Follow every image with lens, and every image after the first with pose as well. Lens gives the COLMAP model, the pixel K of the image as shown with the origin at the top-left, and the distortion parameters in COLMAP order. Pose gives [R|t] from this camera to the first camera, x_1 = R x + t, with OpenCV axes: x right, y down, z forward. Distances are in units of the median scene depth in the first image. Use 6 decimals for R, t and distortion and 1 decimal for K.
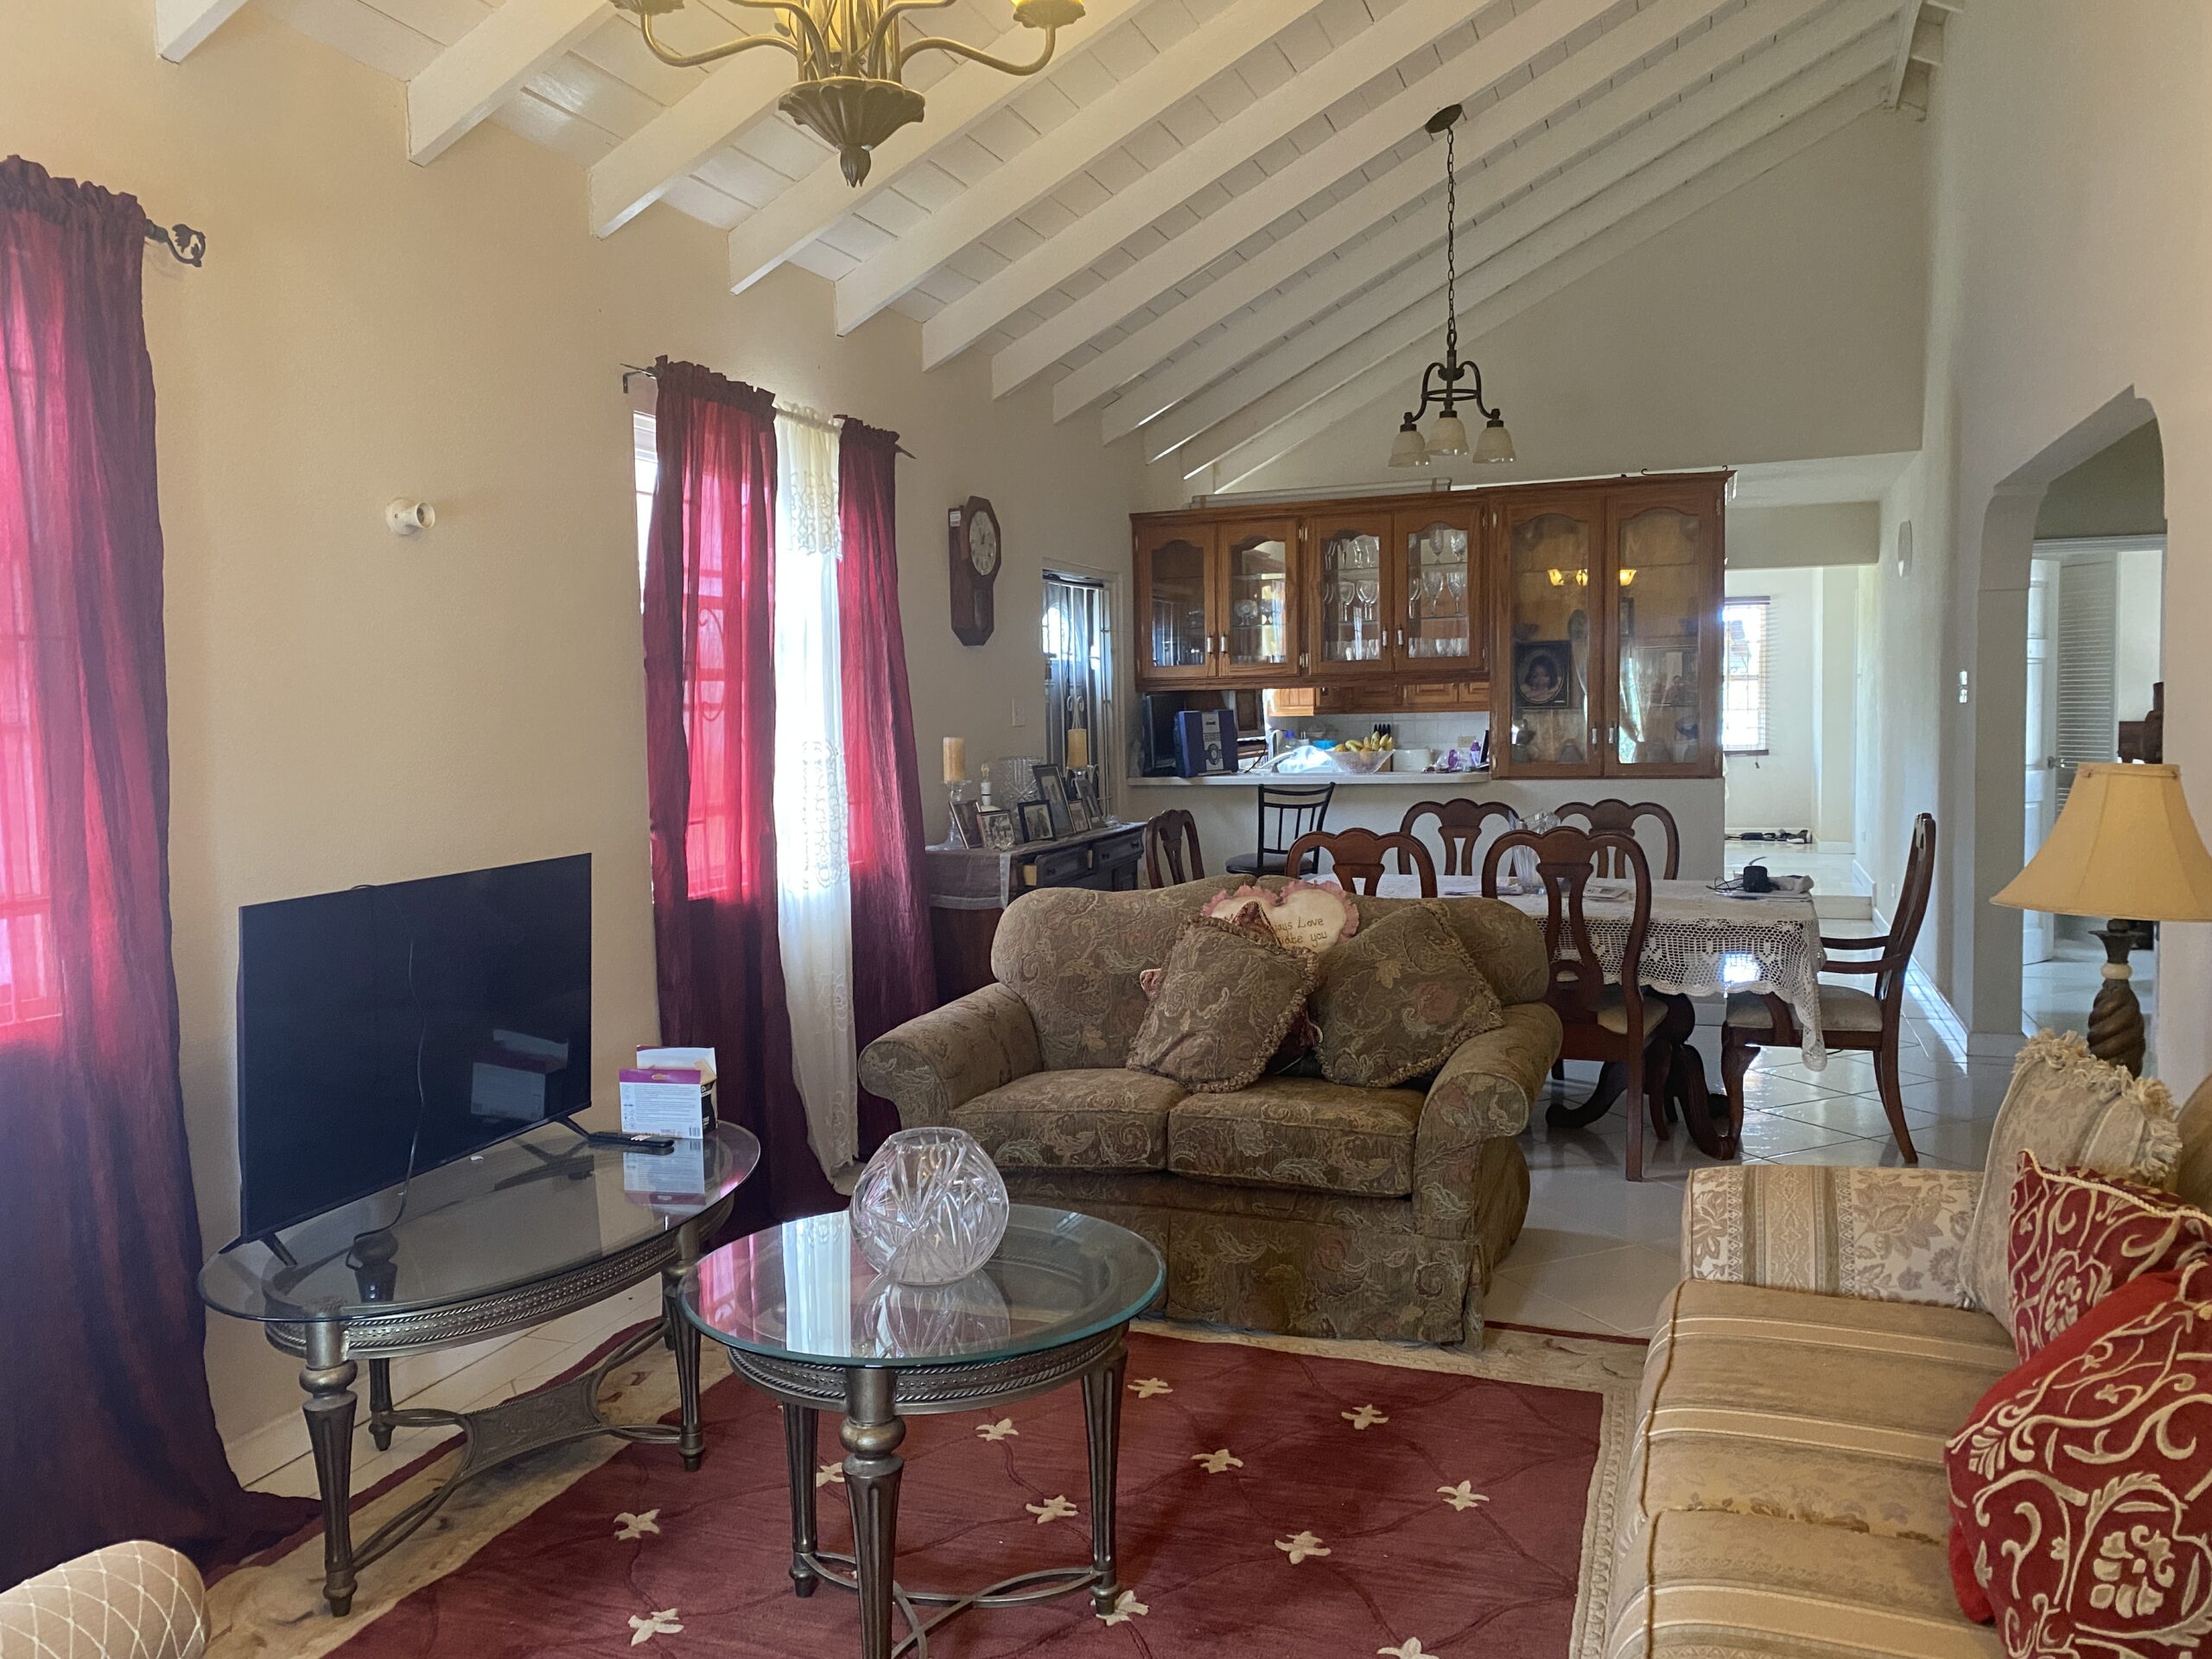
lens RADIAL K [[1686.8, 0, 1073.3], [0, 1686.8, 847.4], [0, 0, 1]] dist [0.029653, -0.030052]
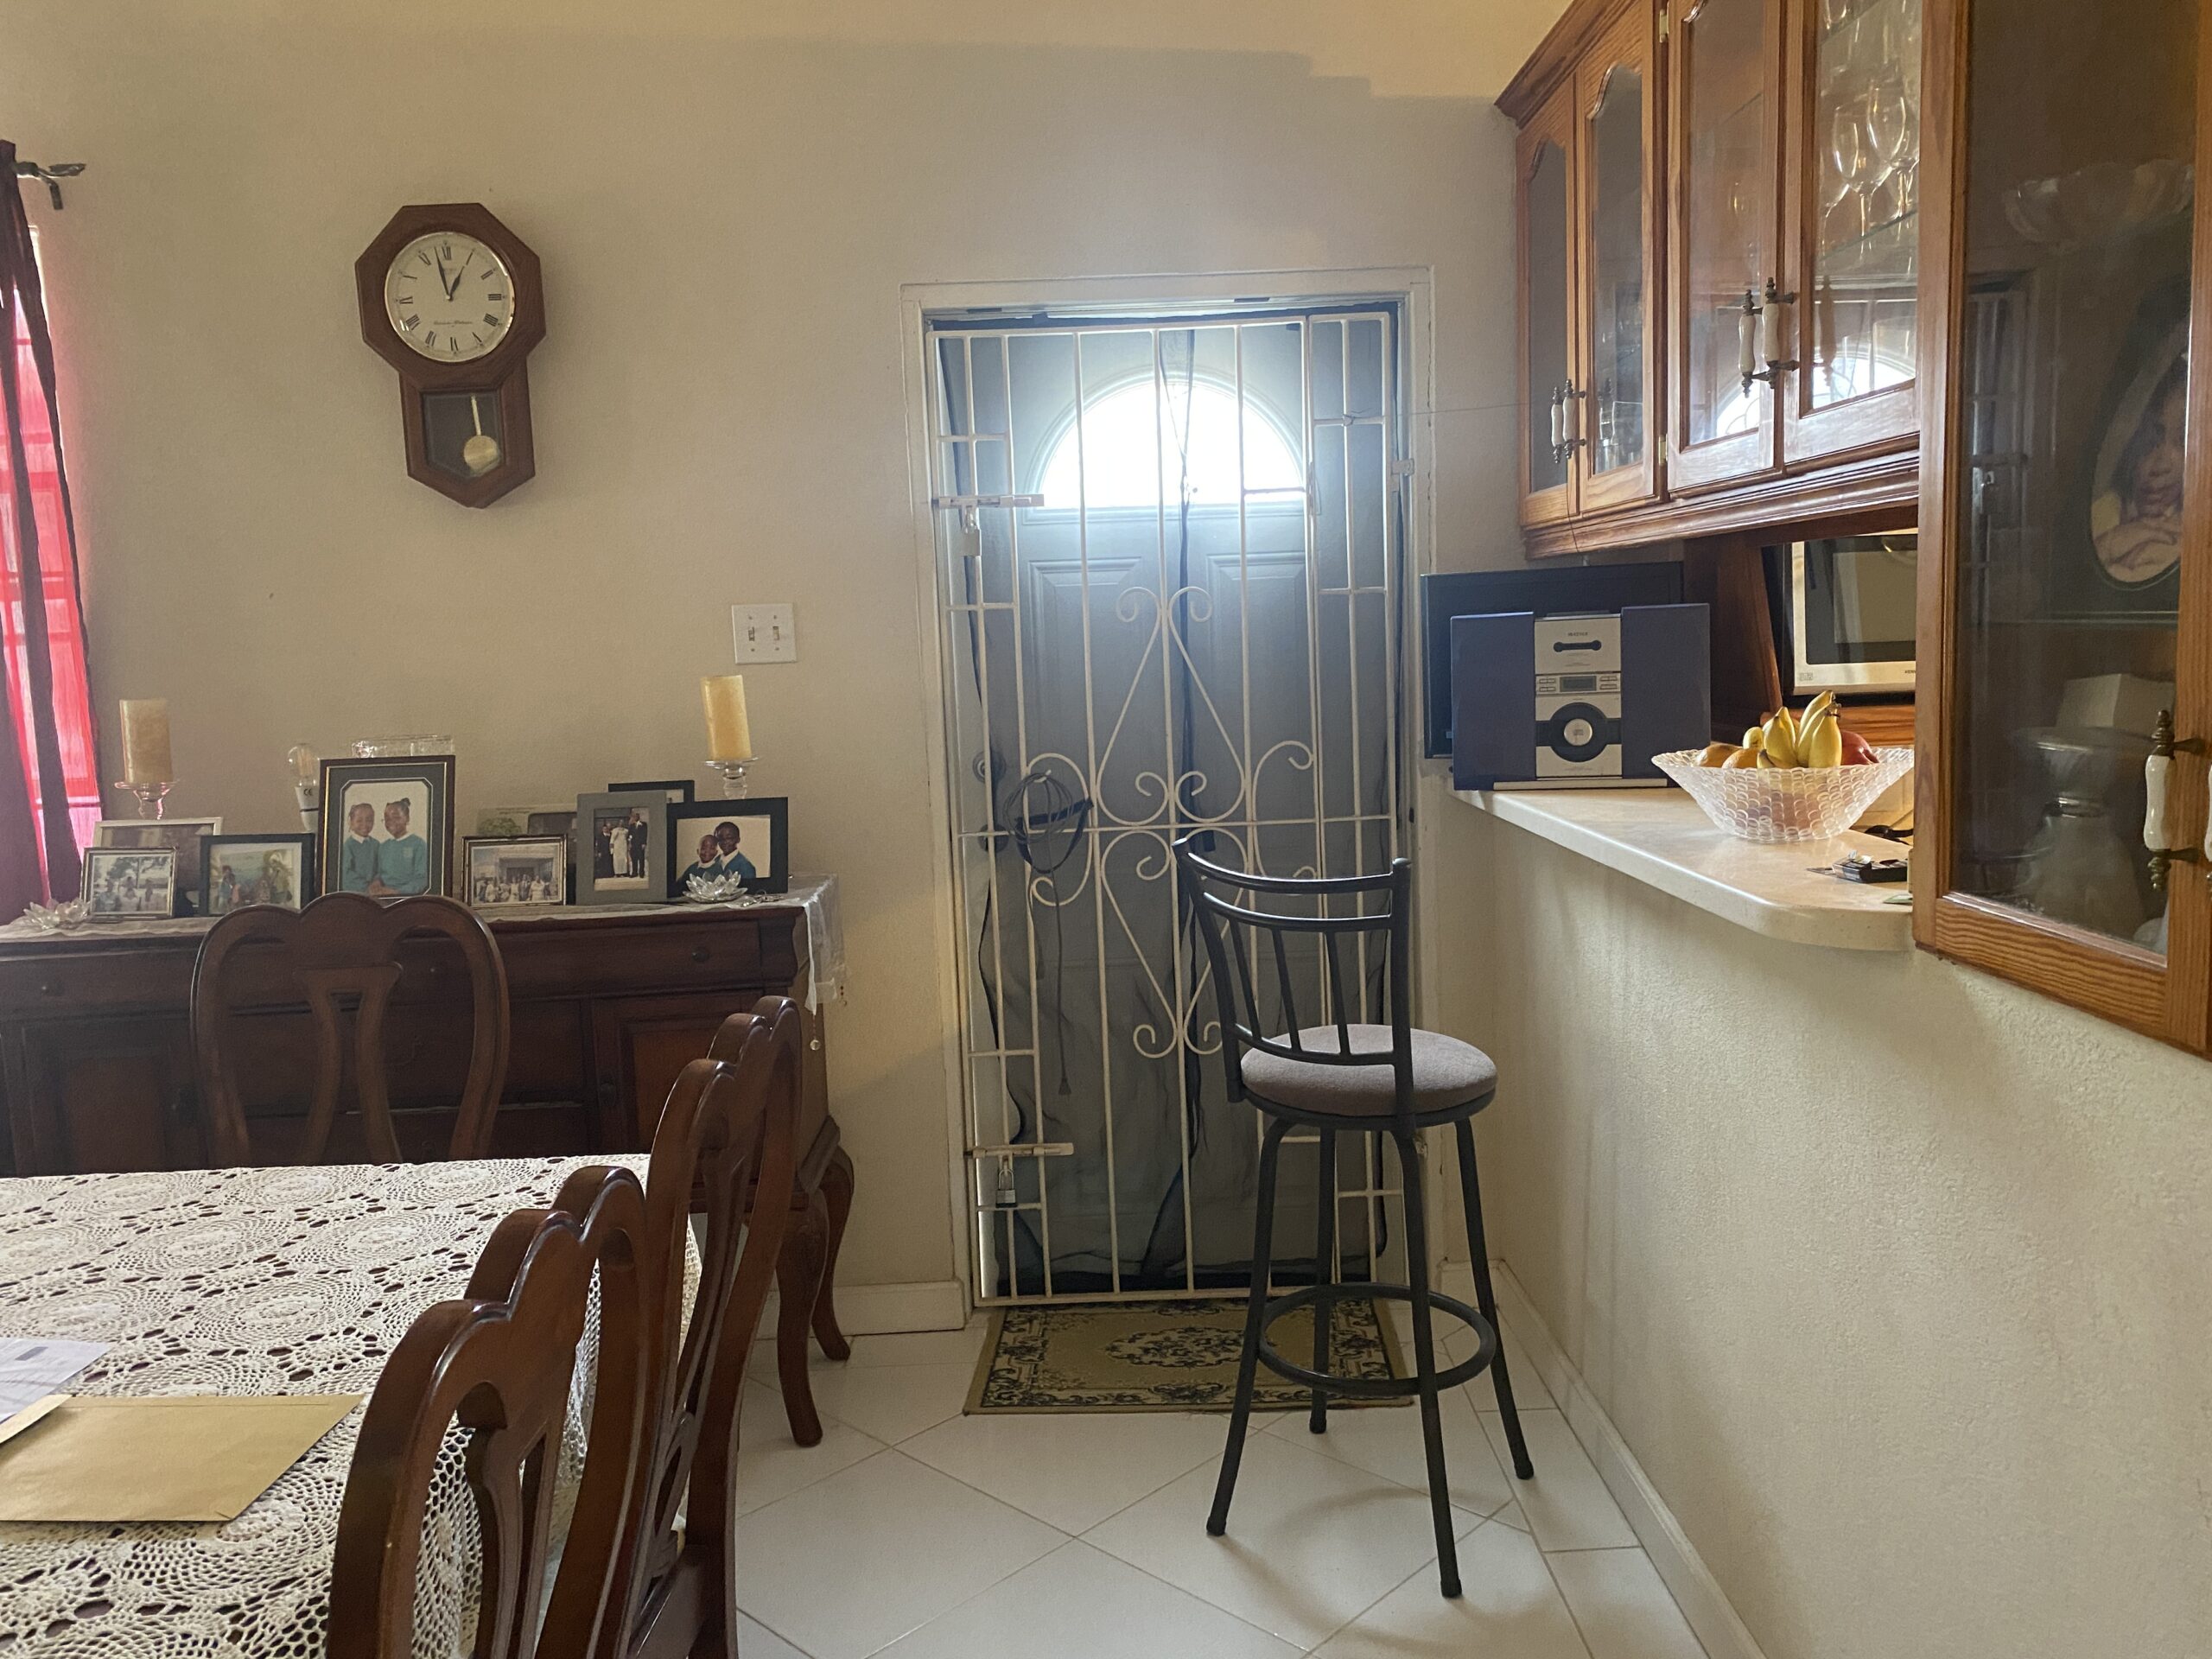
lens RADIAL K [[1686.8, 0, 1109.8], [0, 1686.8, 836.2], [0, 0, 1]] dist [0.029653, -0.030052]
pose [[0.378351, 0.118987, -0.917983, 0.394272], [-0.048143, 0.992891, 0.108854, -0.070005], [0.924409, 0.003010, 0.381390, 0.794238]]
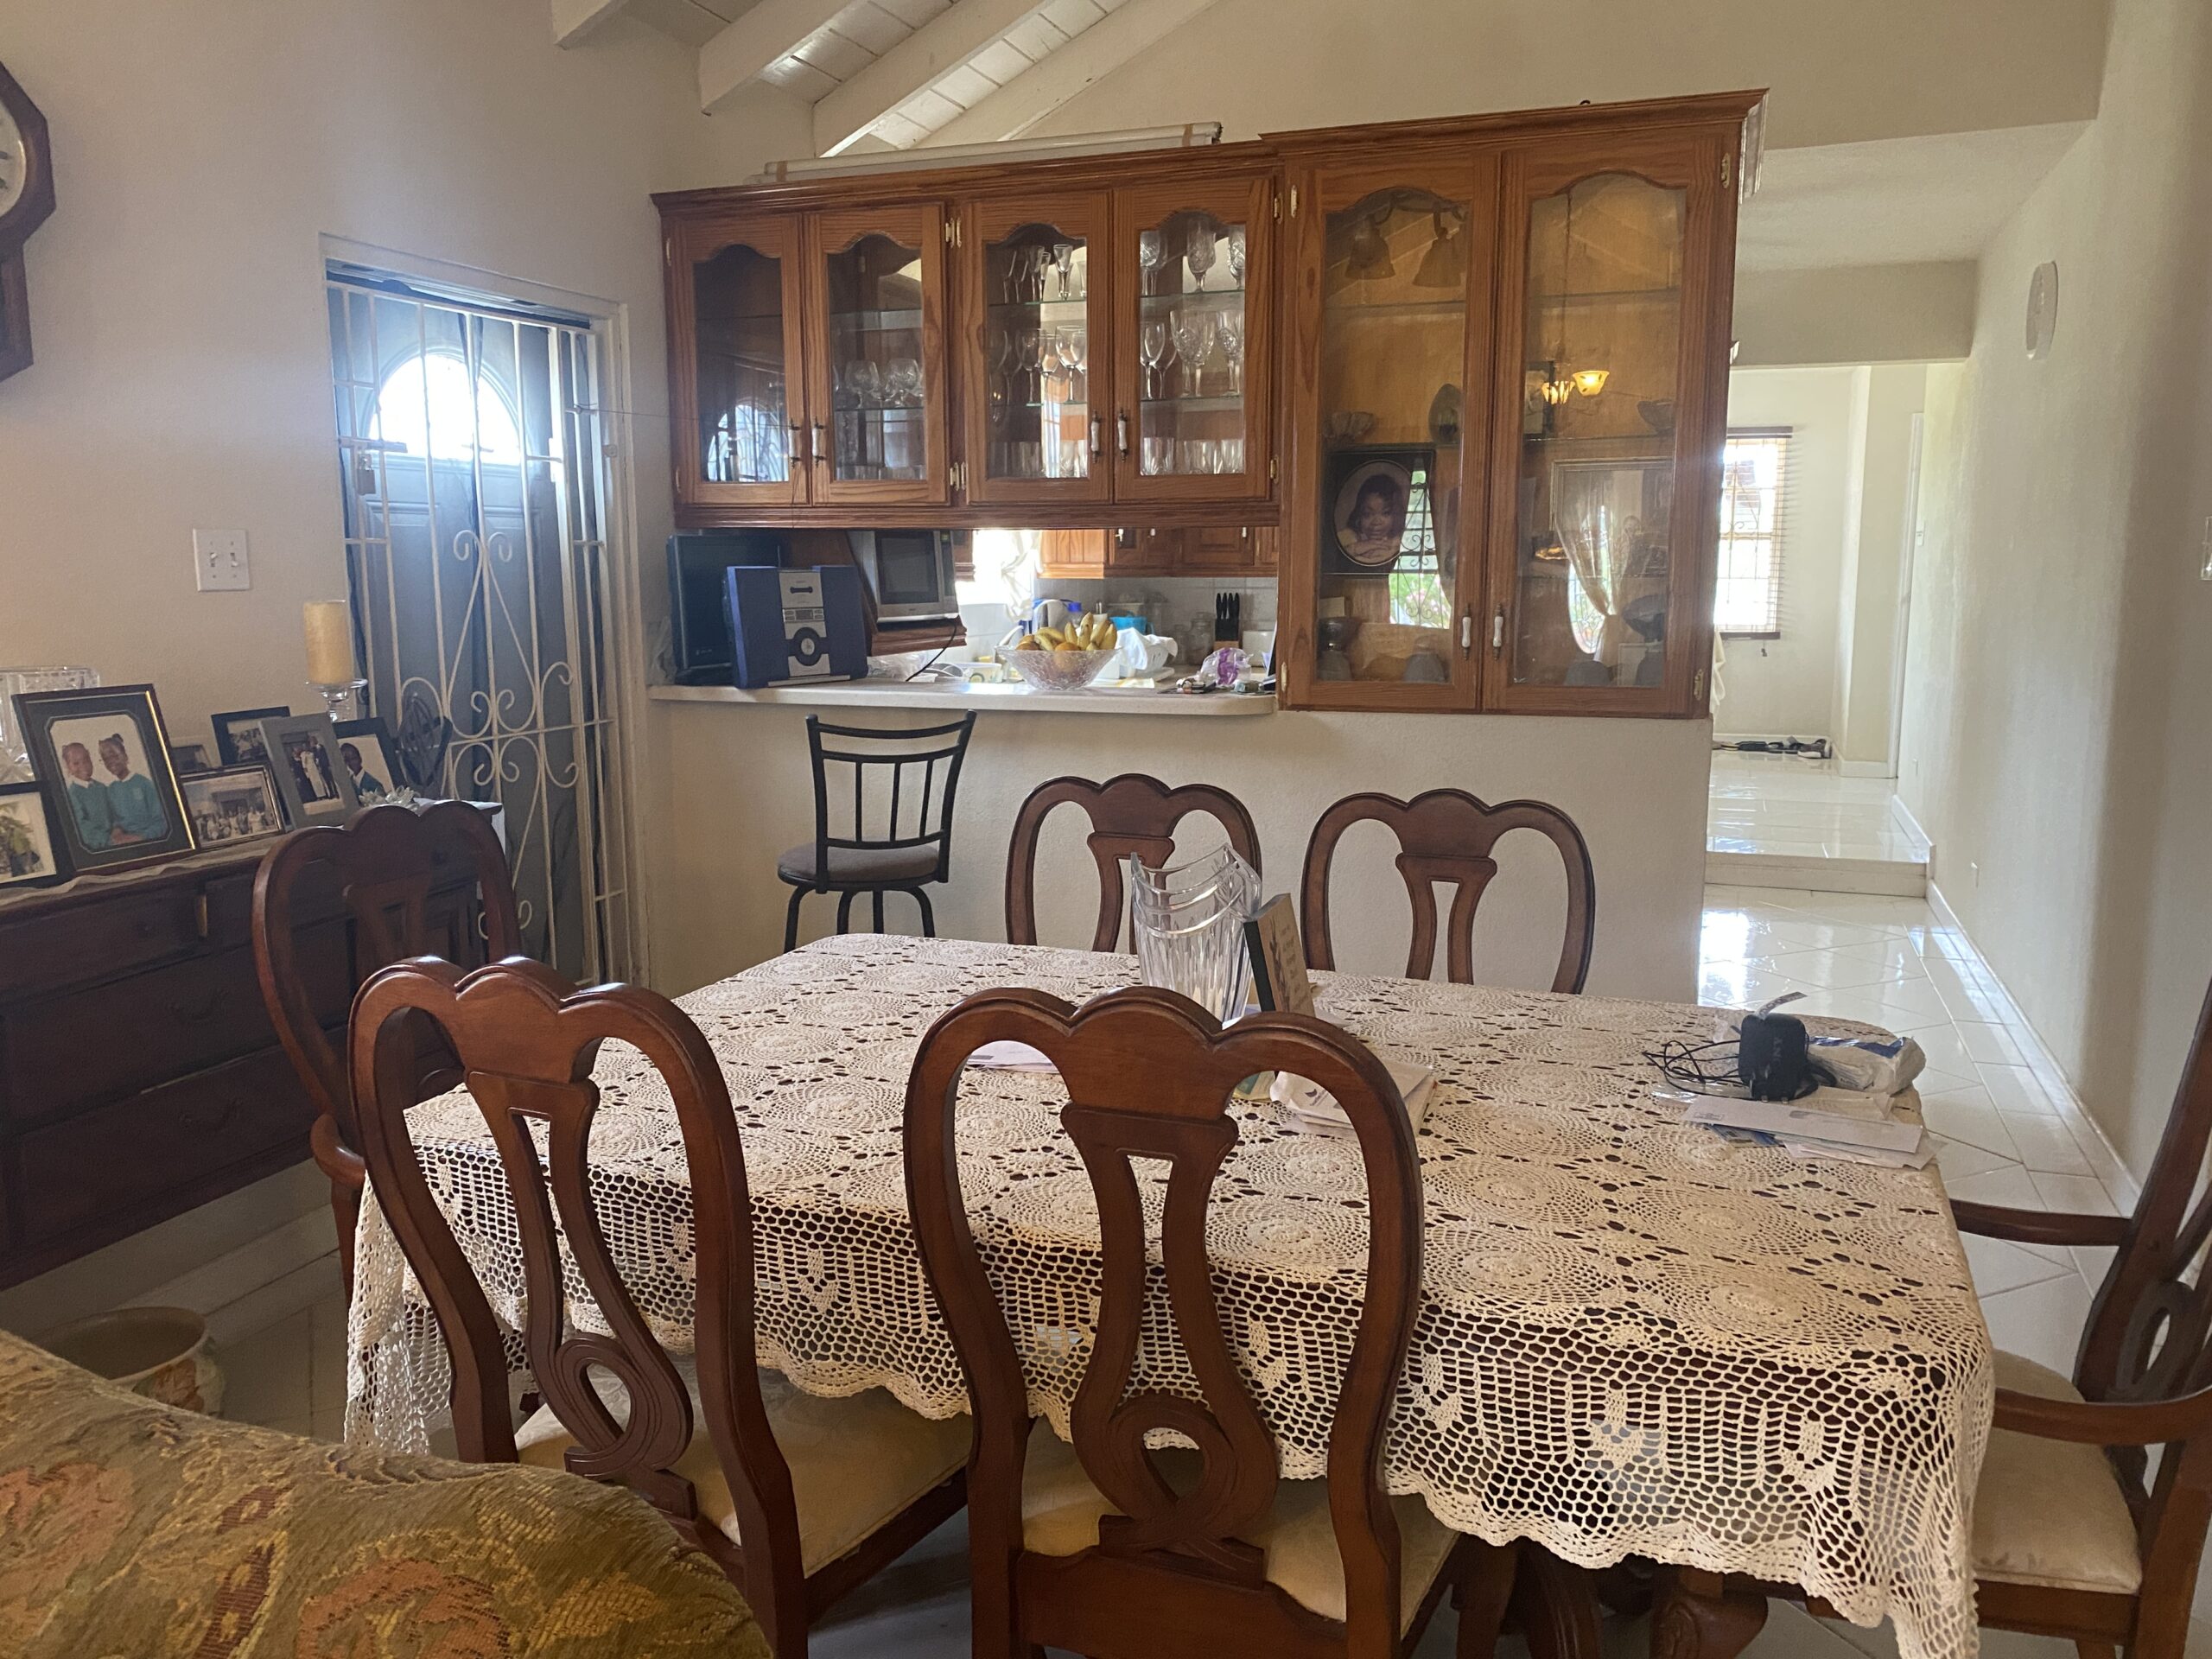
lens RADIAL K [[1686.8, 0, 1128.3], [0, 1686.8, 850.6], [0, 0, 1]] dist [0.029653, -0.030052]
pose [[0.999400, 0.013384, 0.031936, 0.177439], [-0.016090, 0.996162, 0.086033, -0.039084], [-0.030662, -0.086496, 0.995780, 0.453833]]
